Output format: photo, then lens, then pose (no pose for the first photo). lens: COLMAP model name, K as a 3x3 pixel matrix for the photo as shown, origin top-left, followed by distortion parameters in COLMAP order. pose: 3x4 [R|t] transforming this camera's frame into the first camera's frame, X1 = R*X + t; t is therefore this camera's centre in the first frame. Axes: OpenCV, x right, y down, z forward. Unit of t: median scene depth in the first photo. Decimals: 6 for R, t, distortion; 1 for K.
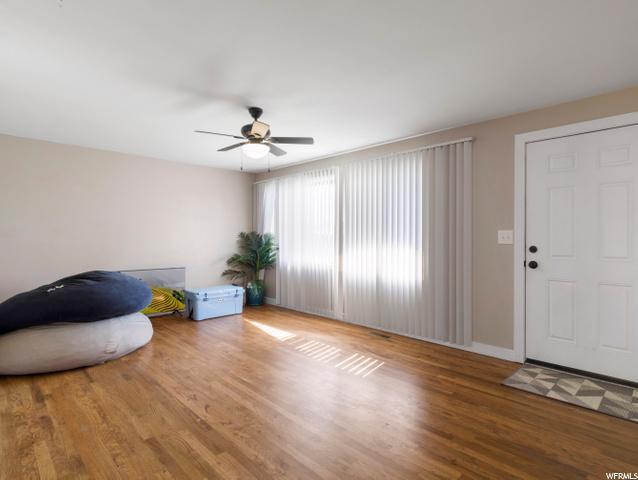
lens RADIAL K [[346.6, 0, 319.4], [0, 346.6, 232.1], [0, 0, 1]] dist [0.002292, -0.000114]
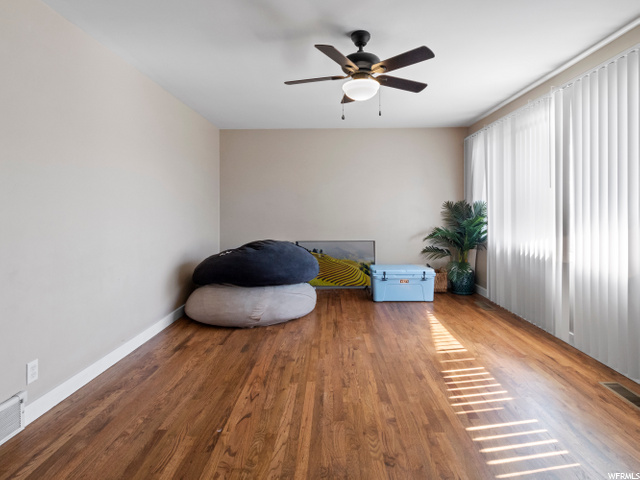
lens RADIAL K [[344.2, 0, 330.2], [0, 344.2, 202.3], [0, 0, 1]] dist [-0.000583, 0.000686]
pose [[0.705662, -0.022580, -0.708189, 0.316280], [0.018706, 0.999737, -0.013236, 0.015353], [0.708301, -0.003907, 0.705899, 0.462003]]
